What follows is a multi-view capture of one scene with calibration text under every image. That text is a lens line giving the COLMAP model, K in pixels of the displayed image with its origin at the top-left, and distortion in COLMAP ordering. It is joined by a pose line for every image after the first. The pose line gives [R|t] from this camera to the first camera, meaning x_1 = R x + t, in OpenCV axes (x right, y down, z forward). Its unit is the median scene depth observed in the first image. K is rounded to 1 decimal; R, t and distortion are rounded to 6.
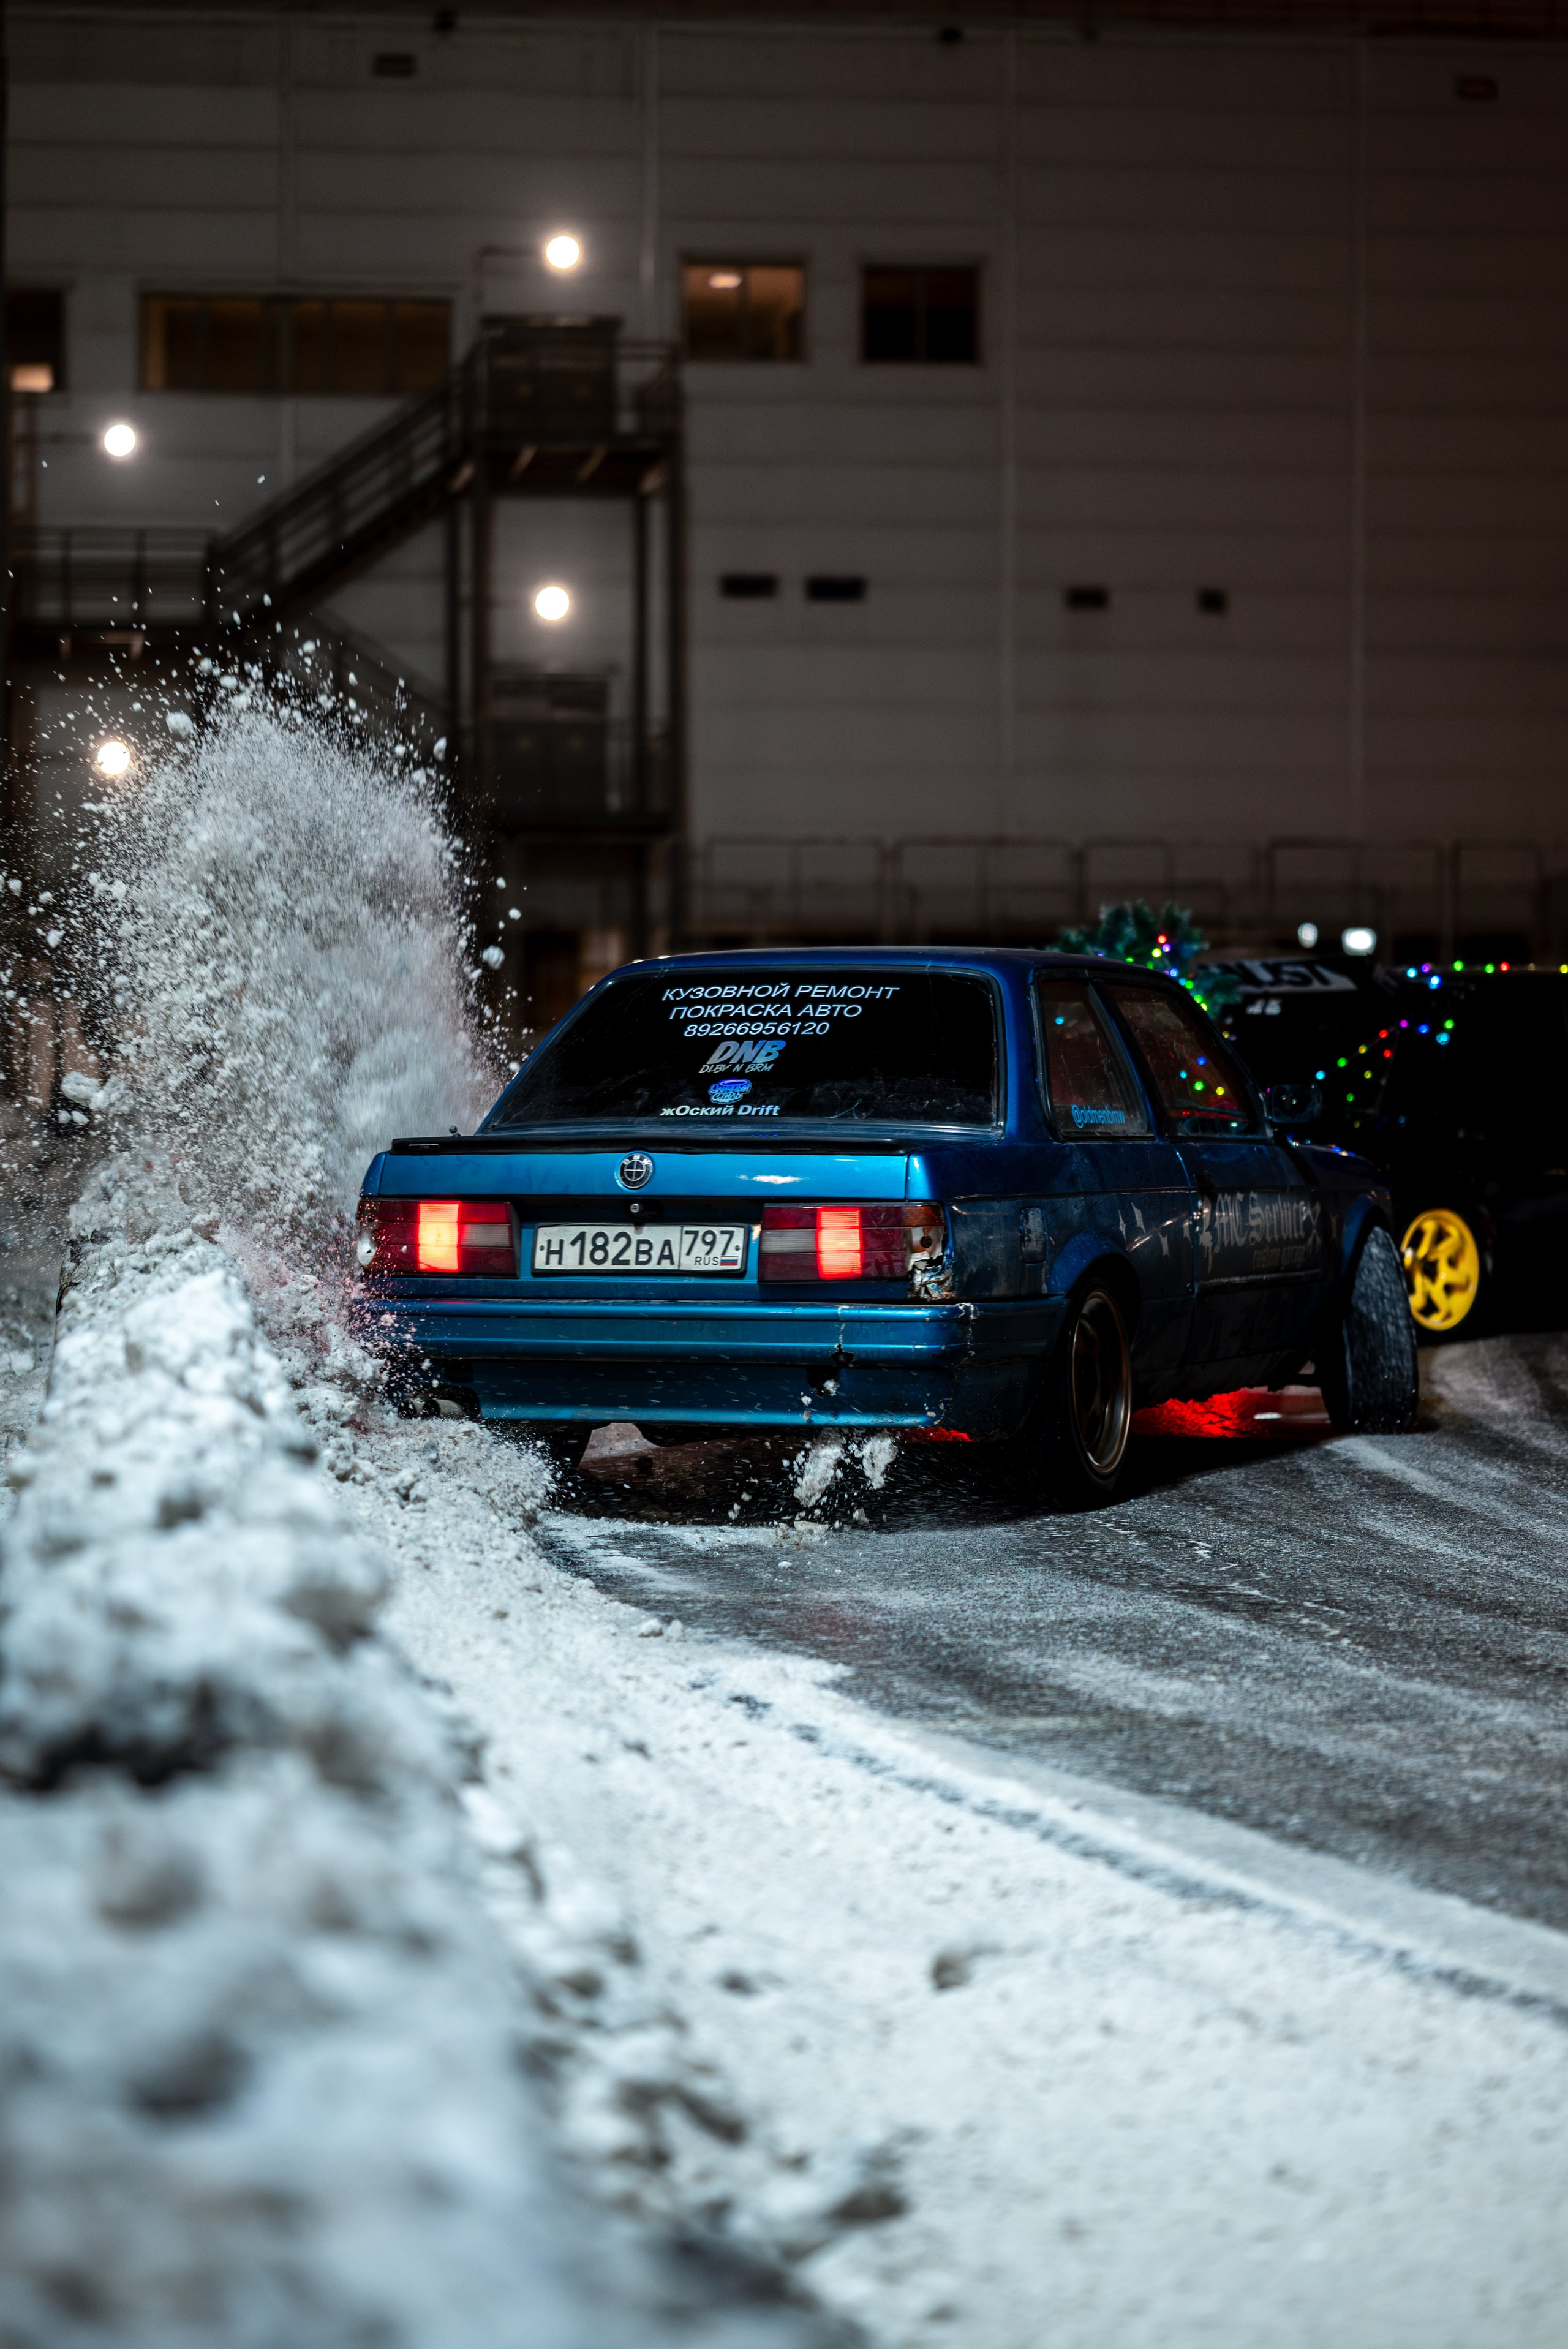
lens RADIAL K [[5718.5, 0, 730.5], [0, 5718.5, 1175.7], [0, 0, 1]] dist [0.001824, 0.025918]
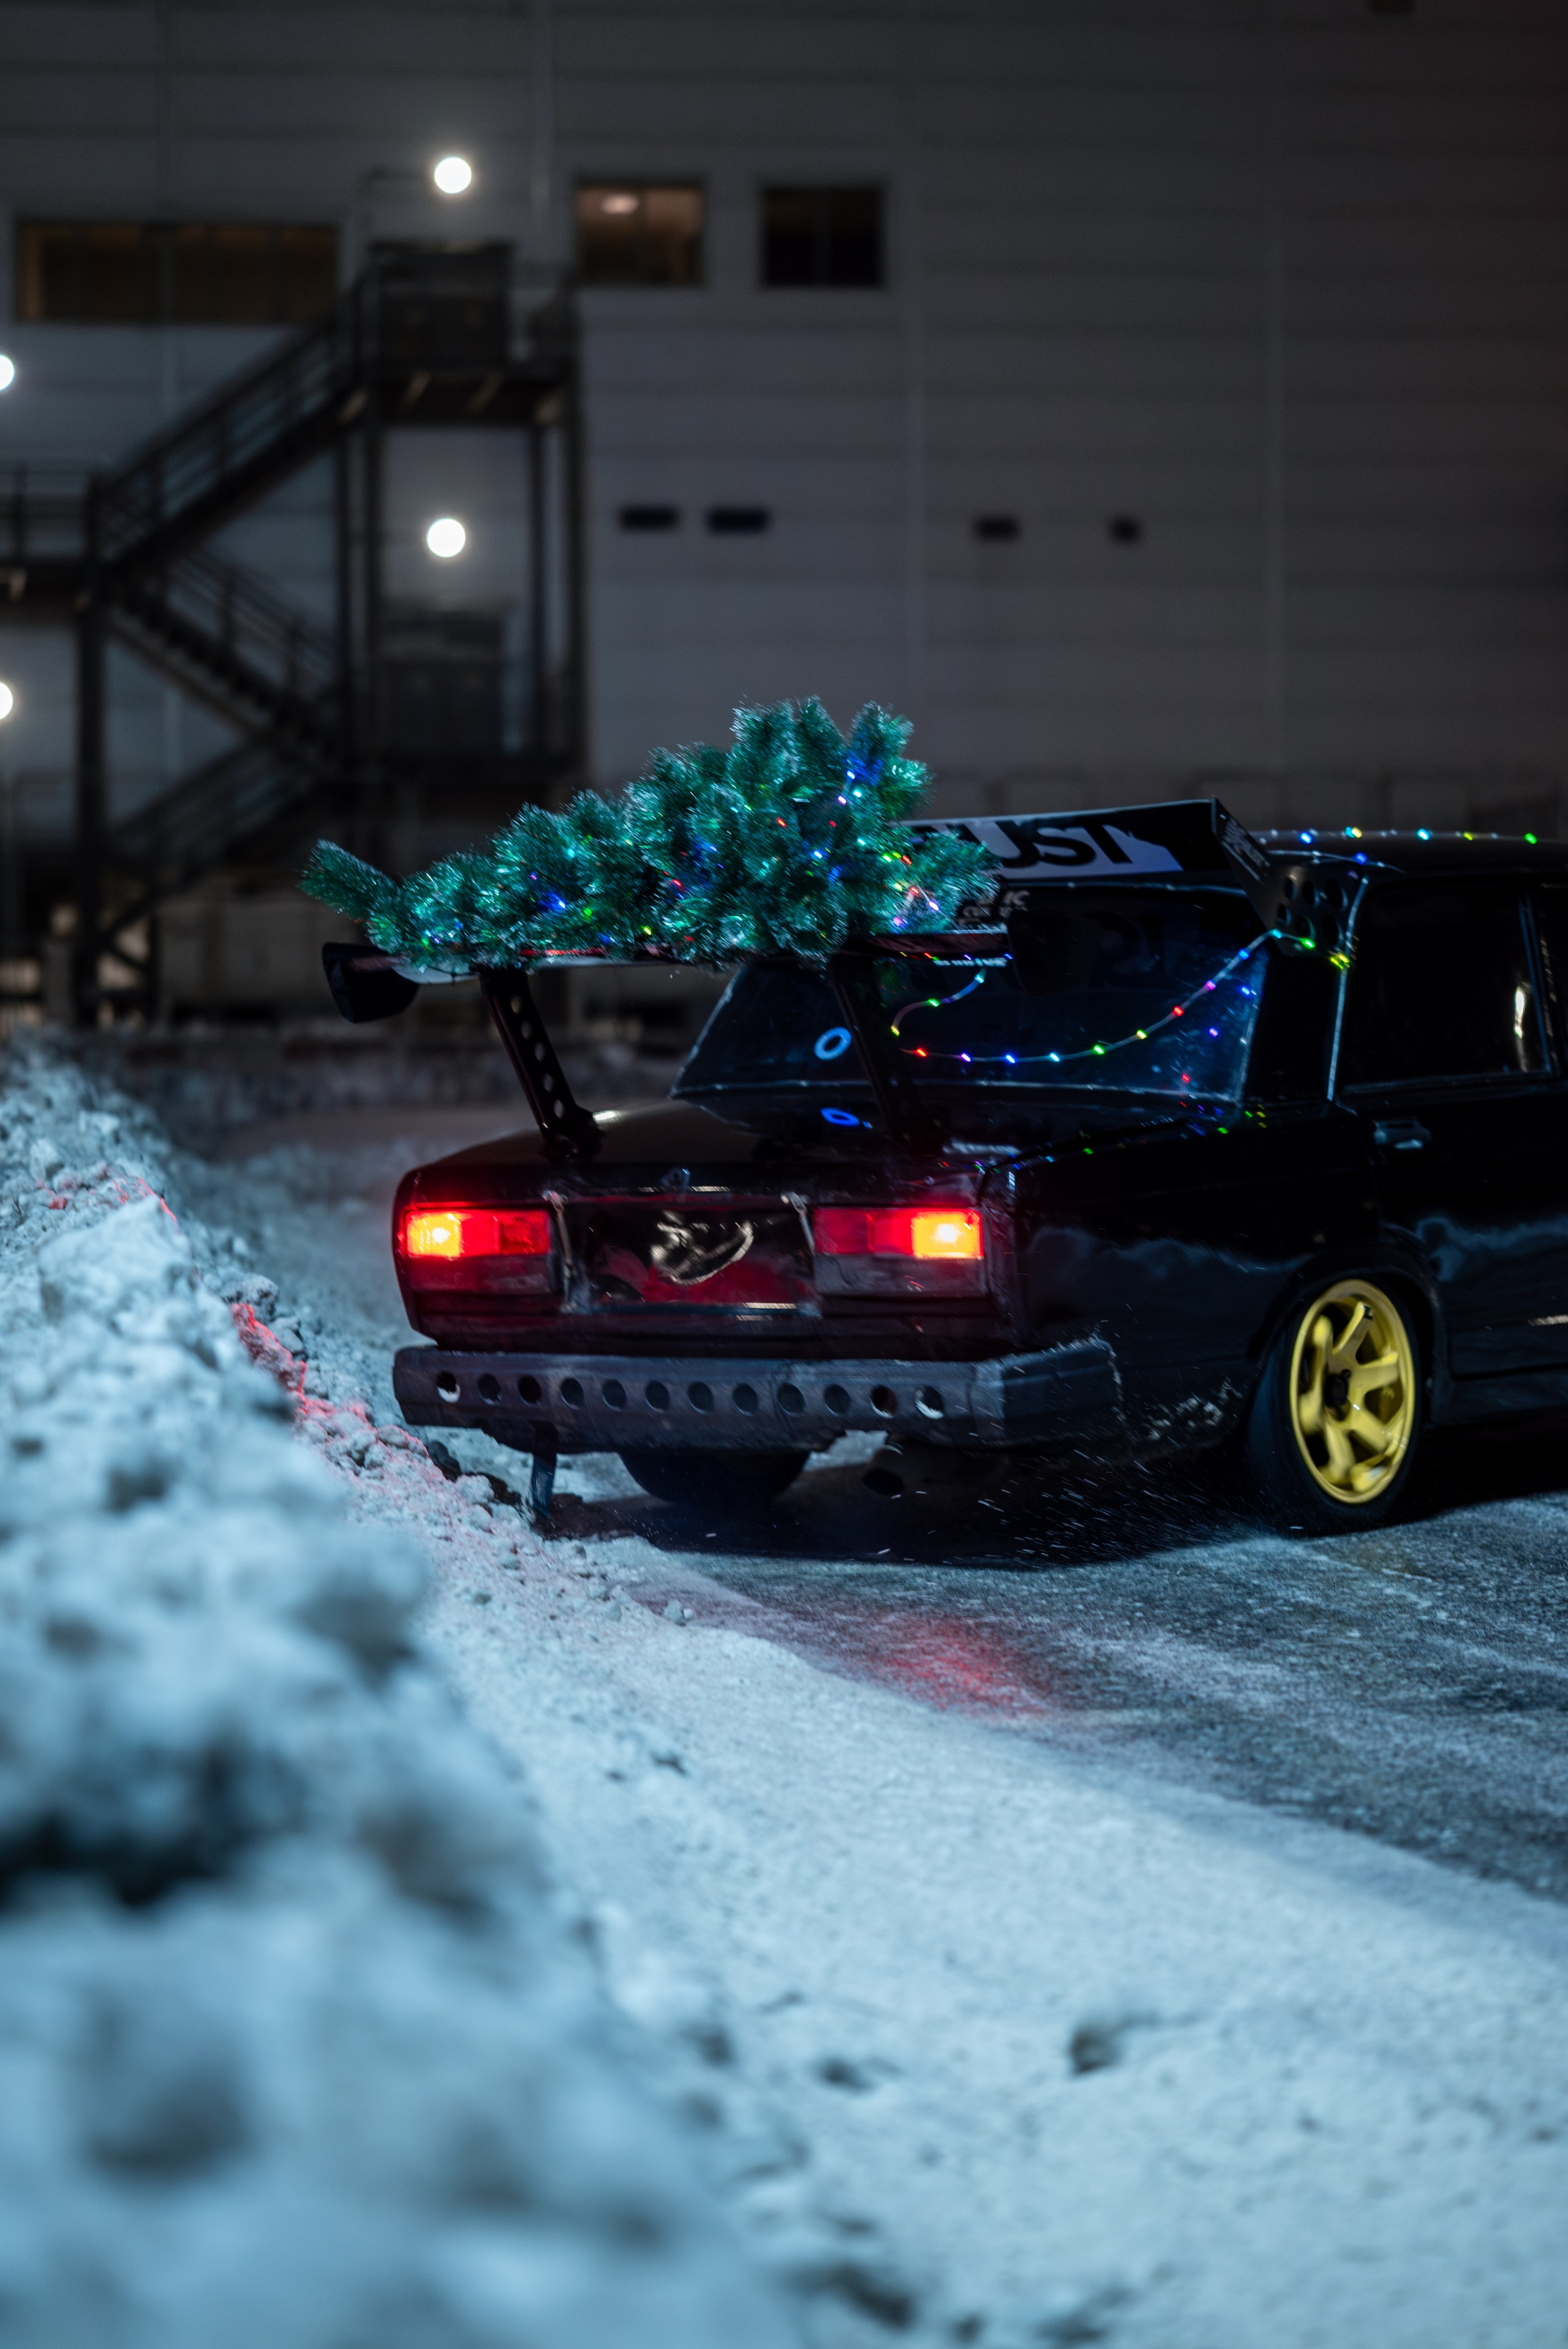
lens RADIAL K [[5648.5, 0, 781.8], [0, 5648.5, 1257.2], [0, 0, 1]] dist [0.004717, -0.030278]
pose [[0.999469, -0.010708, 0.030761, -0.022644], [0.010046, 0.999716, 0.021599, 0.008487], [-0.030983, -0.021279, 0.999293, 0.167051]]
